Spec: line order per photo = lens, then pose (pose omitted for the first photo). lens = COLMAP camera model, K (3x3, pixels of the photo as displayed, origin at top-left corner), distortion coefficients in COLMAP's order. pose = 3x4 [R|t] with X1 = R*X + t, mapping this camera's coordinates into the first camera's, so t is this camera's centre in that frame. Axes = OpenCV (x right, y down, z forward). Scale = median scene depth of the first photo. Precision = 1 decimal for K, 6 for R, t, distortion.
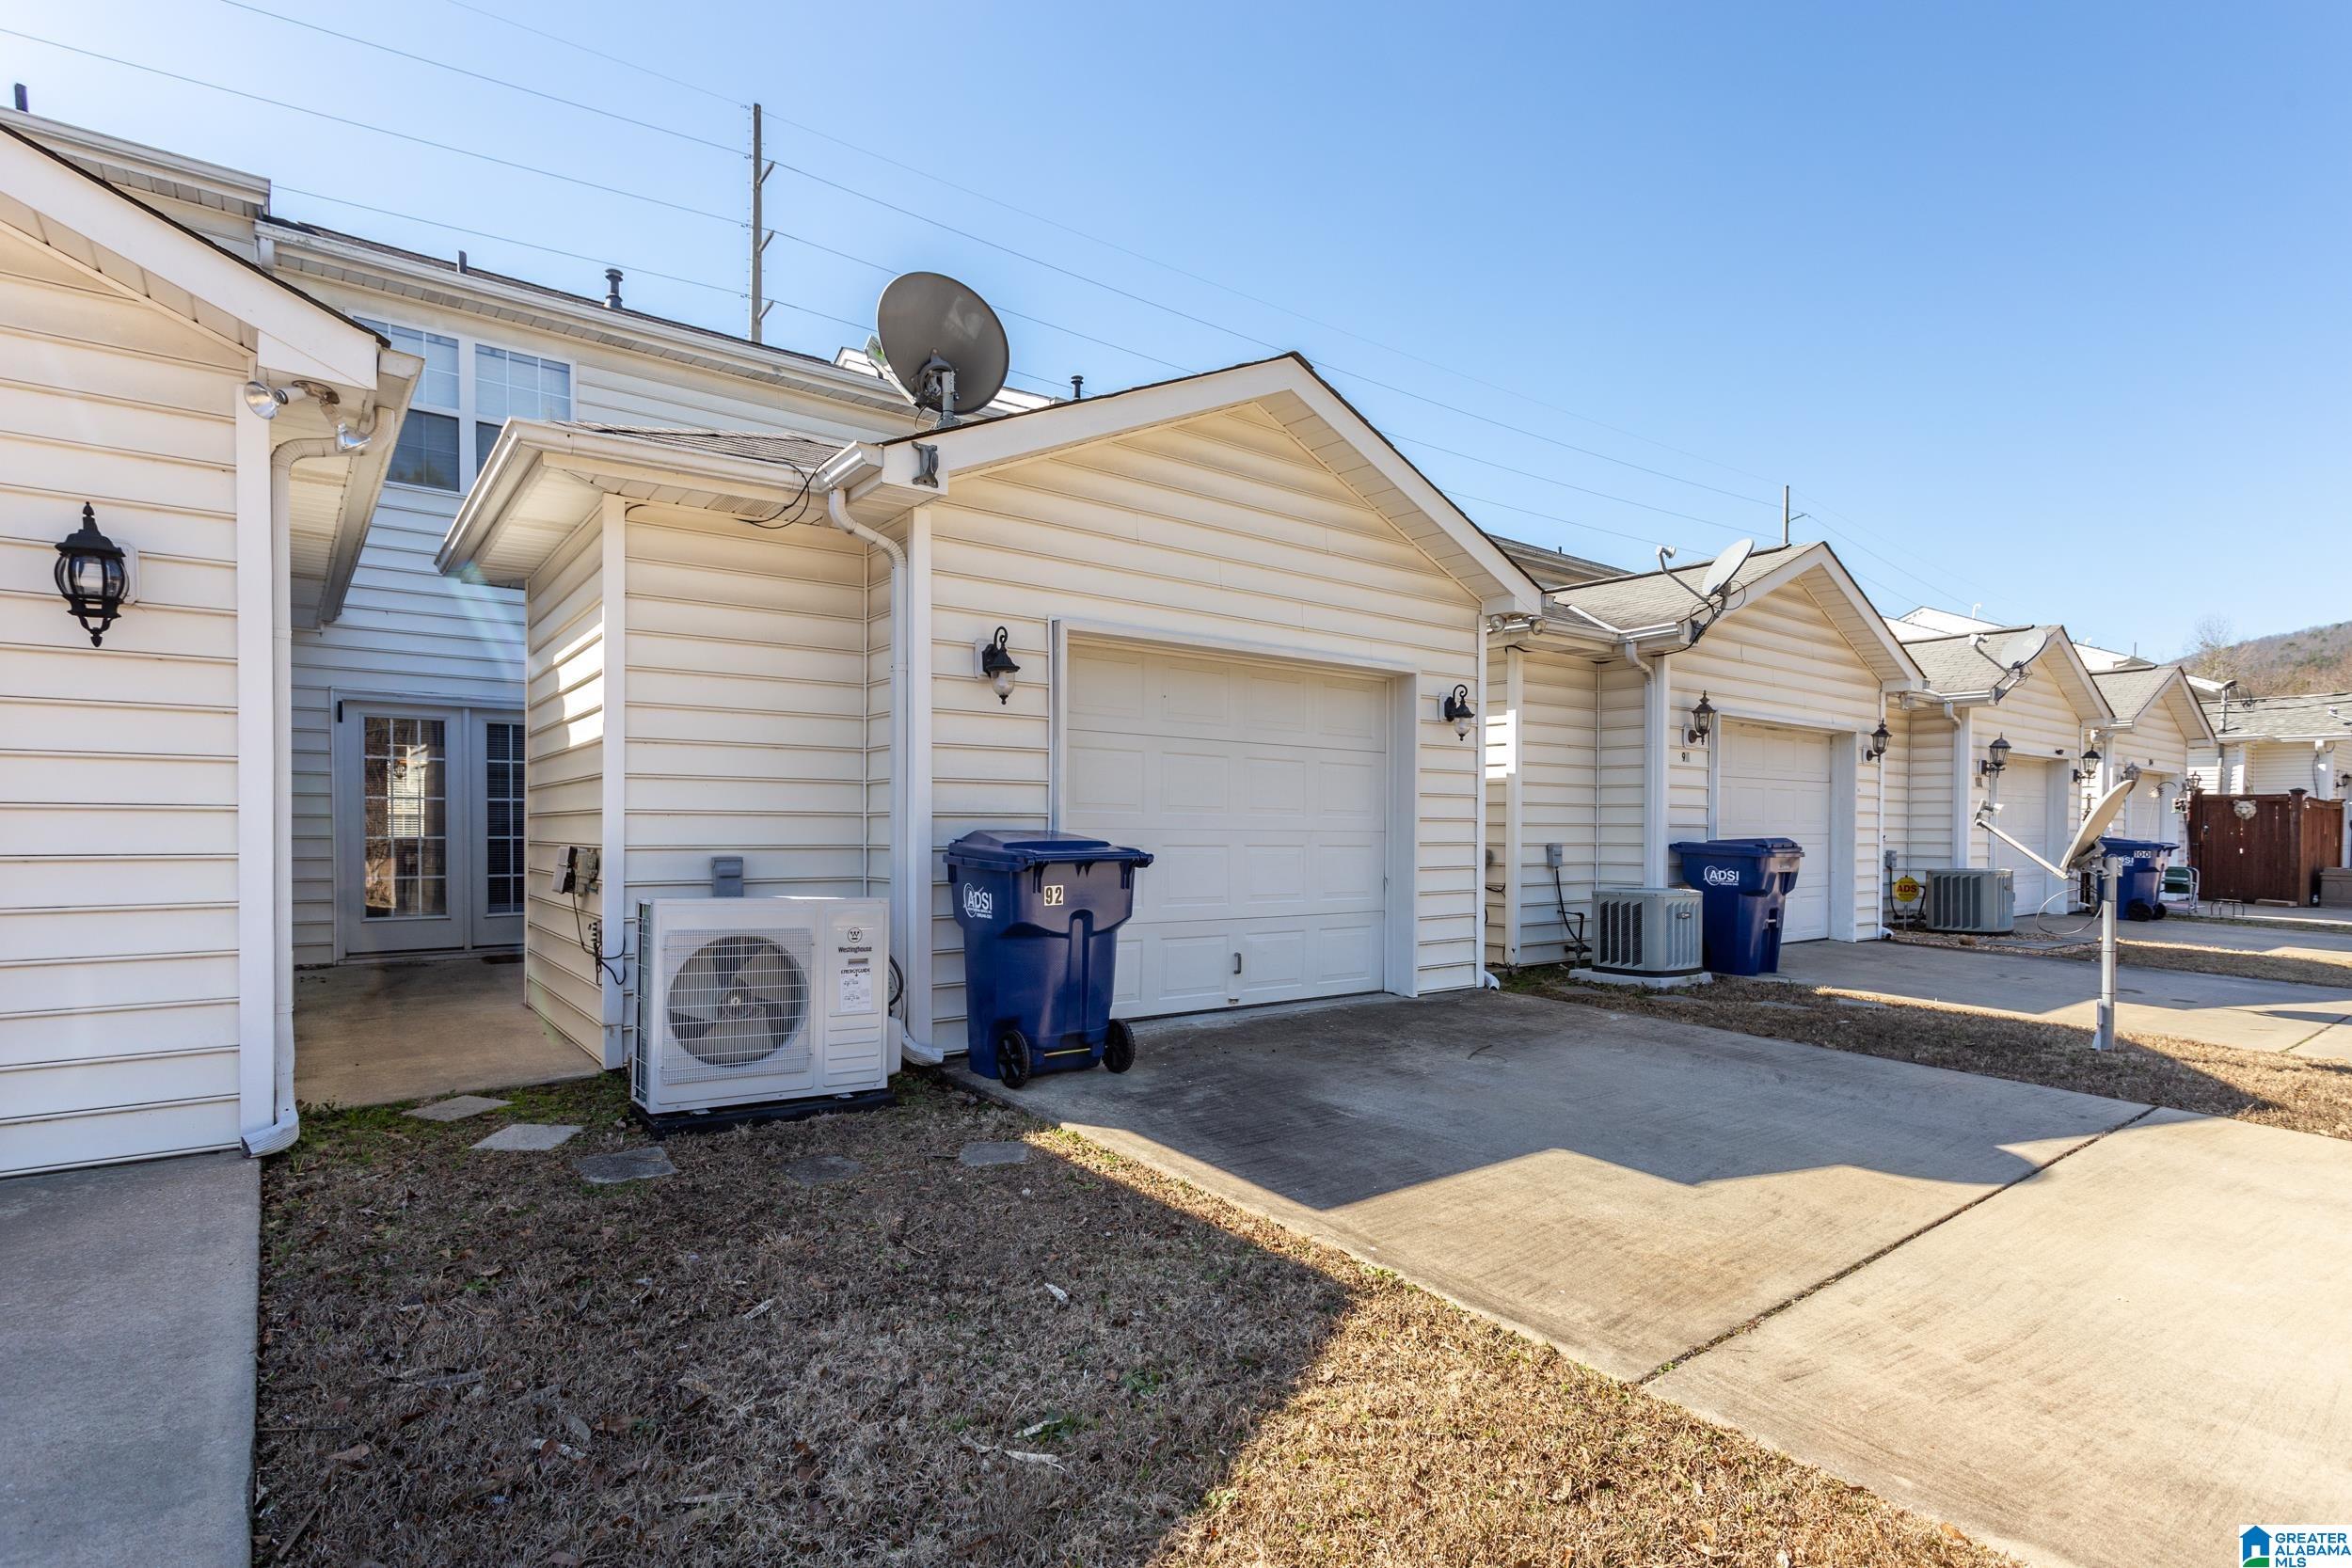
lens RADIAL K [[1136.3, 0, 1175.3], [0, 1136.3, 838.3], [0, 0, 1]] dist [0.007377, 0.000717]
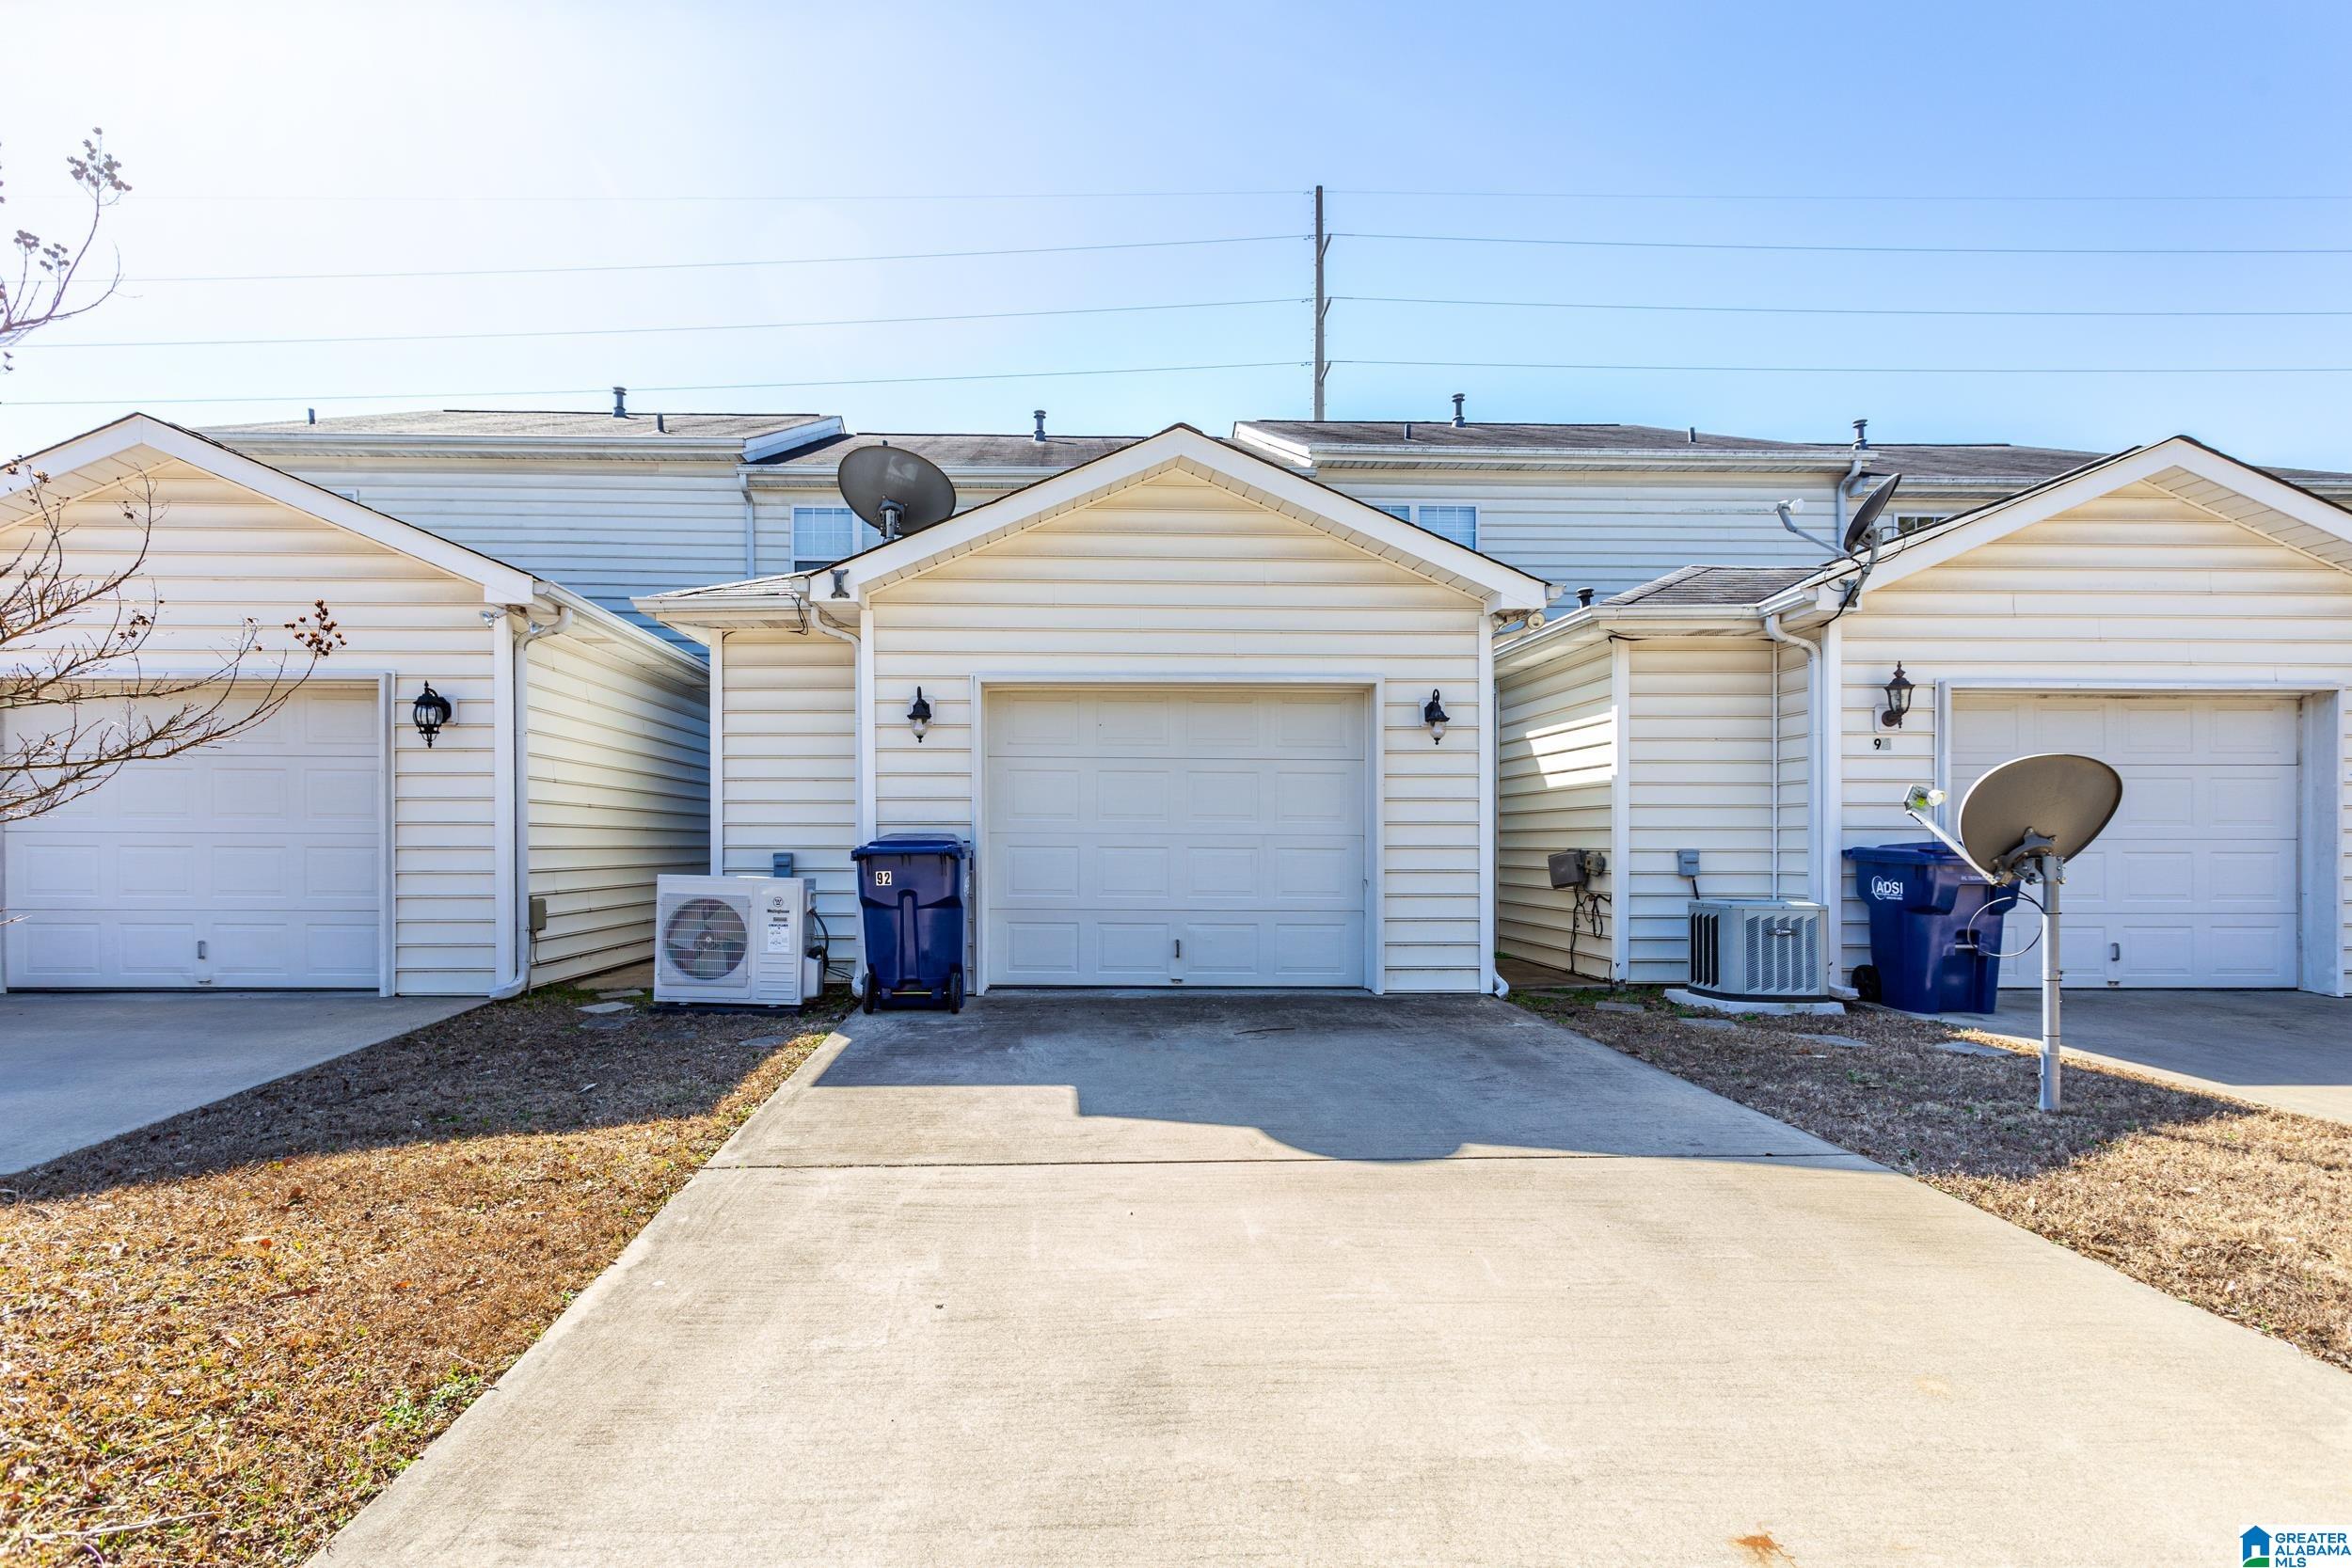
lens RADIAL K [[1181.3, 0, 1172.4], [0, 1181.3, 850.3], [0, 0, 1]] dist [0.001807, 0.000055]
pose [[0.809061, -0.002209, -0.587721, 0.945538], [-0.002983, 0.999965, -0.007865, 0.023448], [0.587717, 0.008116, 0.809026, 0.022942]]
